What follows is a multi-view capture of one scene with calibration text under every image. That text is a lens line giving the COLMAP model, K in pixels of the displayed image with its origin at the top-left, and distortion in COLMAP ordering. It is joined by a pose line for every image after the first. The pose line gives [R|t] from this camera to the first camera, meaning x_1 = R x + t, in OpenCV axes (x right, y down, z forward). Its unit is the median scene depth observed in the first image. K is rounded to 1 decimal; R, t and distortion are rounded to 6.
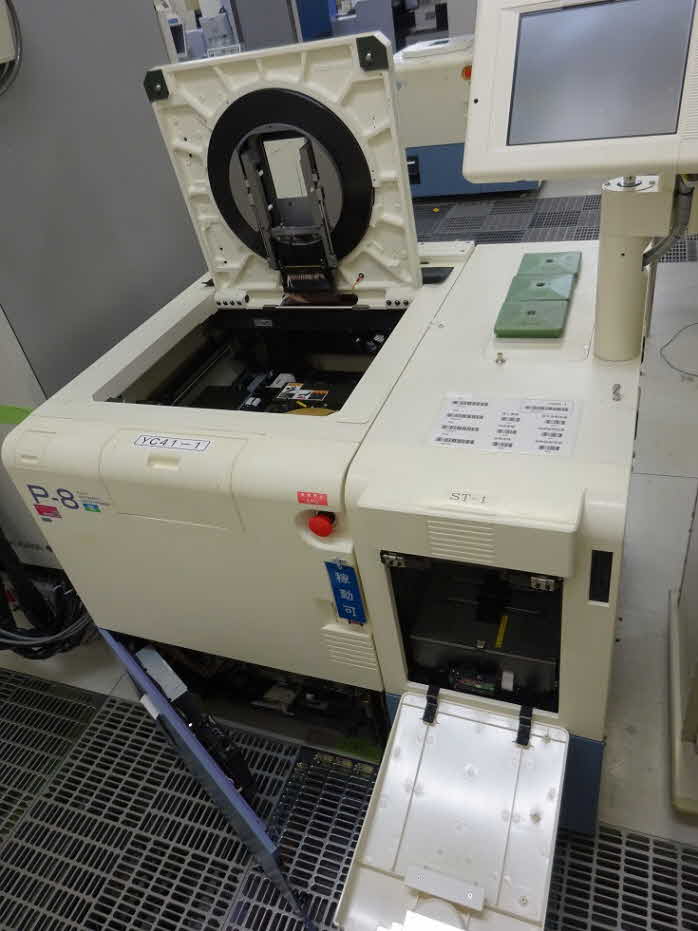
lens RADIAL K [[685.9, 0, 348.3], [0, 685.9, 467.0], [0, 0, 1]] dist [-0.013872, -0.002926]
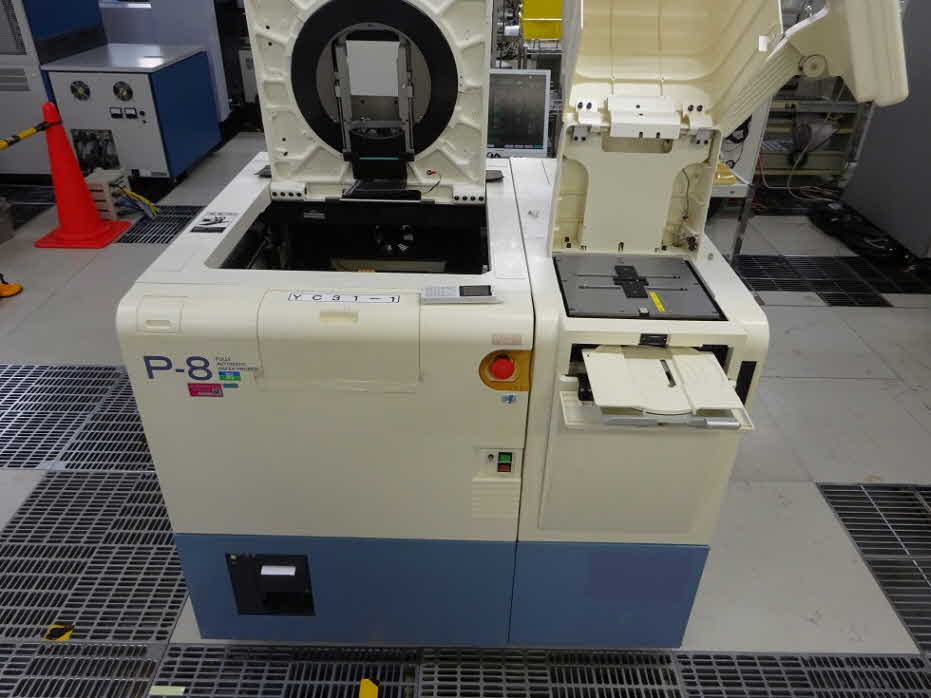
lens RADIAL K [[685.9, 0, 467.1], [0, 685.9, 347.5], [0, 0, 1]] dist [-0.013872, -0.002926]
pose [[0.918883, -0.022269, 0.393902, -0.361130], [0.068747, 0.992169, -0.104278, 0.113871], [-0.388495, 0.122899, 0.913218, 0.017058]]
